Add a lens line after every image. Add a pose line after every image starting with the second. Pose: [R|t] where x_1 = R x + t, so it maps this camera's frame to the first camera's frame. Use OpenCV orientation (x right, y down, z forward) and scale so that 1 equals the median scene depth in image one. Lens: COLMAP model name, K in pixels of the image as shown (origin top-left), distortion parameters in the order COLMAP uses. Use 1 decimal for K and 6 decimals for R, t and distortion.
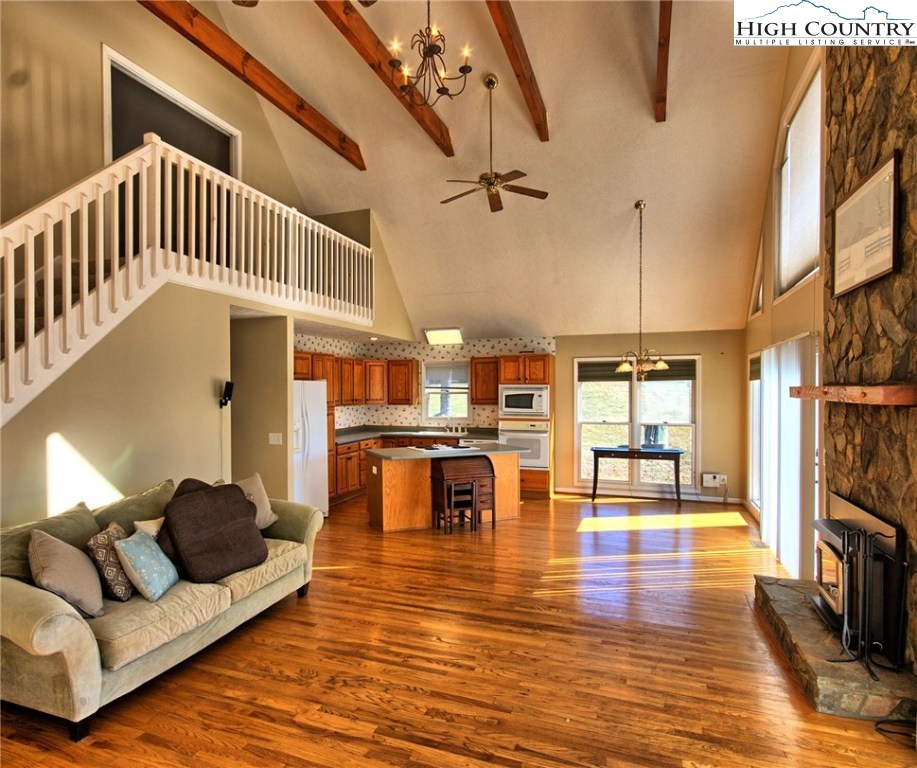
lens RADIAL K [[564.5, 0, 411.8], [0, 564.5, 398.5], [0, 0, 1]] dist [-0.000614, 0.000417]
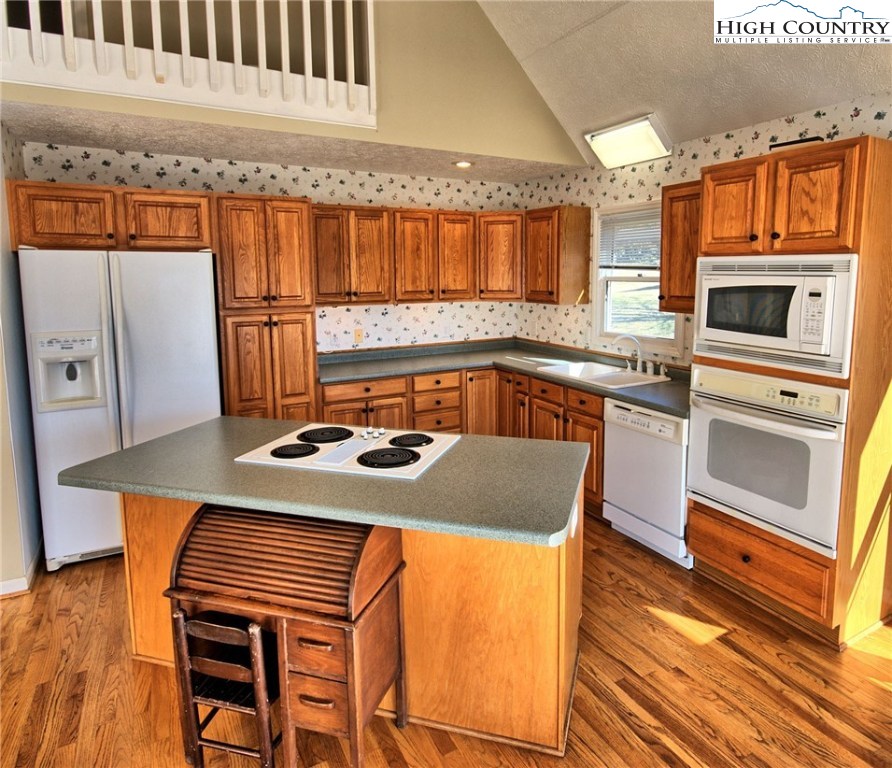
lens RADIAL K [[562.4, 0, 477.7], [0, 562.4, 335.4], [0, 0, 1]] dist [0.000144, 0.001046]
pose [[0.788804, 0.070733, -0.610561, 0.351165], [-0.010555, 0.994769, 0.101607, -0.014549], [0.614554, -0.073703, 0.785424, 0.891207]]
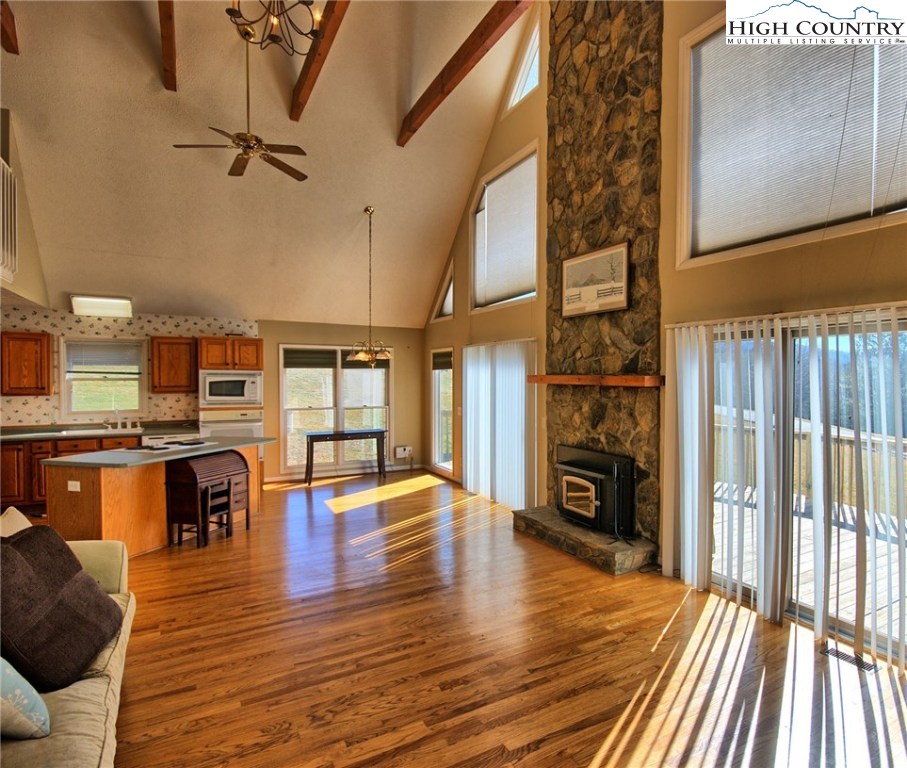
lens RADIAL K [[537.2, 0, 537.4], [0, 537.2, 387.9], [0, 0, 1]] dist [0.000206, -0.003795]
pose [[0.573083, -0.010871, 0.819425, -0.306965], [0.006636, 0.999941, 0.008624, -0.000213], [-0.819471, 0.000496, 0.573121, 0.134416]]
